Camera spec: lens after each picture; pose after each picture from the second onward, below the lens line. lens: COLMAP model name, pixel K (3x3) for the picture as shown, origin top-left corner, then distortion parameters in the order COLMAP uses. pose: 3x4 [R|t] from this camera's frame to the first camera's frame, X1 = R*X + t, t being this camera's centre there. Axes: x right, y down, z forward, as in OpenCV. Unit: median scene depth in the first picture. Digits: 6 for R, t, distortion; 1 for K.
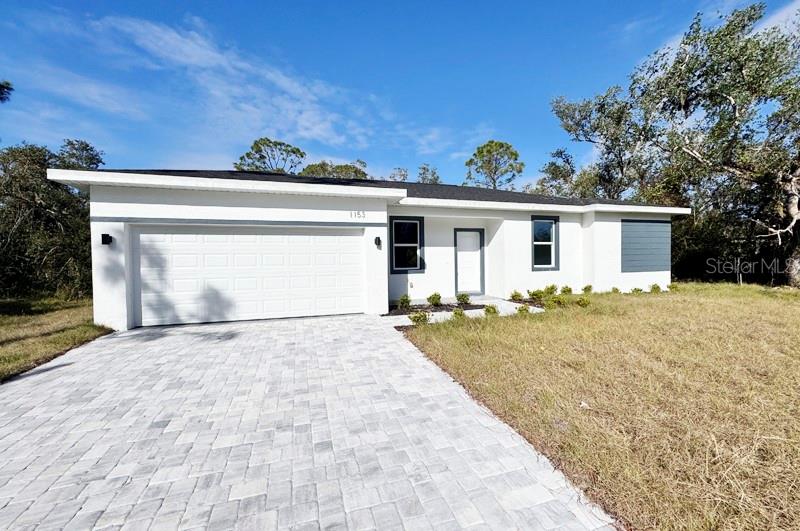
lens RADIAL K [[316.4, 0, 402.4], [0, 316.4, 266.2], [0, 0, 1]] dist [0.001258, -0.004457]
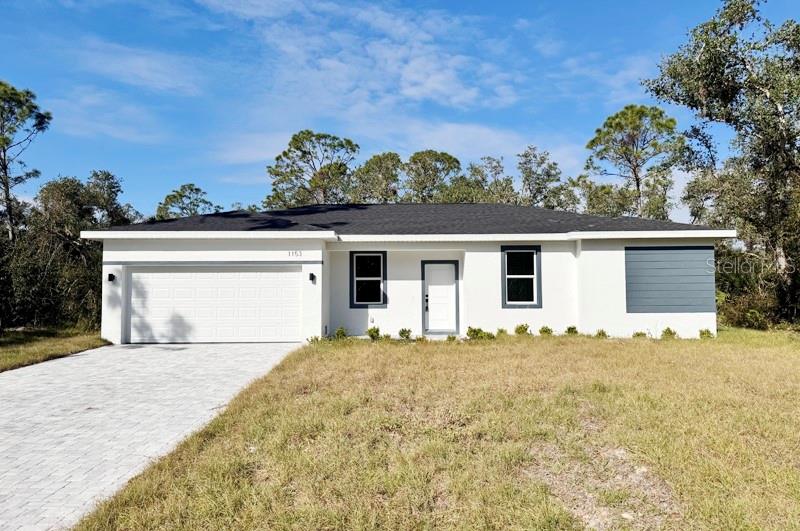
lens RADIAL K [[557.5, 0, 400.0], [0, 557.5, 265.5], [0, 0, 1]] dist [0.109442, -0.189619]
pose [[0.952427, -0.006585, -0.304694, 0.599020], [-0.015419, 0.997445, -0.069754, 0.009892], [0.304375, 0.071134, 0.949892, -0.571137]]
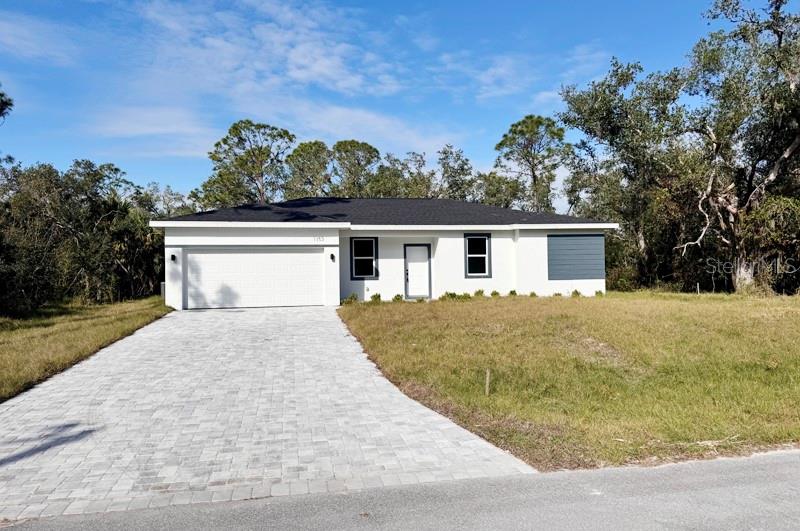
lens RADIAL K [[539.8, 0, 404.0], [0, 539.8, 267.7], [0, 0, 1]] dist [0.111803, -0.165374]
pose [[0.993984, -0.001862, -0.109510, 0.393627], [-0.001184, 0.999614, -0.027746, 0.031916], [0.109519, 0.027709, 0.993598, -1.094289]]
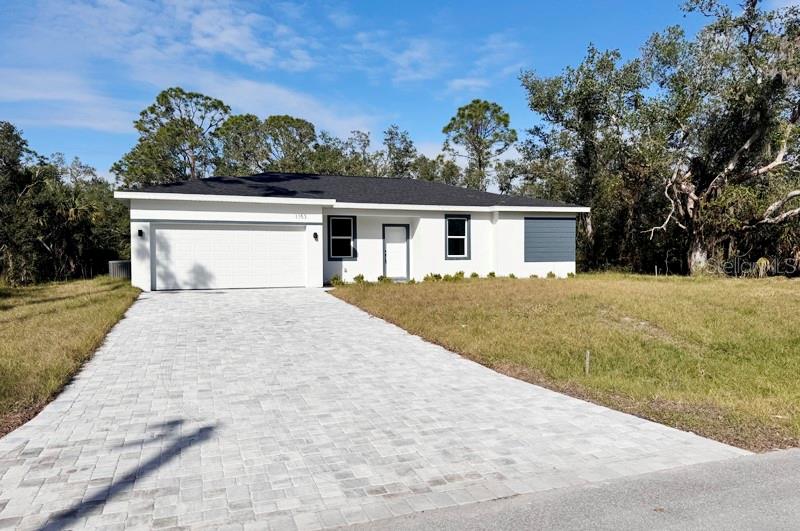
lens RADIAL K [[539.8, 0, 404.0], [0, 539.8, 267.7], [0, 0, 1]] dist [0.111803, -0.165374]
pose [[0.998941, 0.007789, 0.045355, 0.152470], [-0.007852, 0.999968, 0.001200, 0.043571], [-0.045345, -0.001555, 0.998970, -1.046177]]
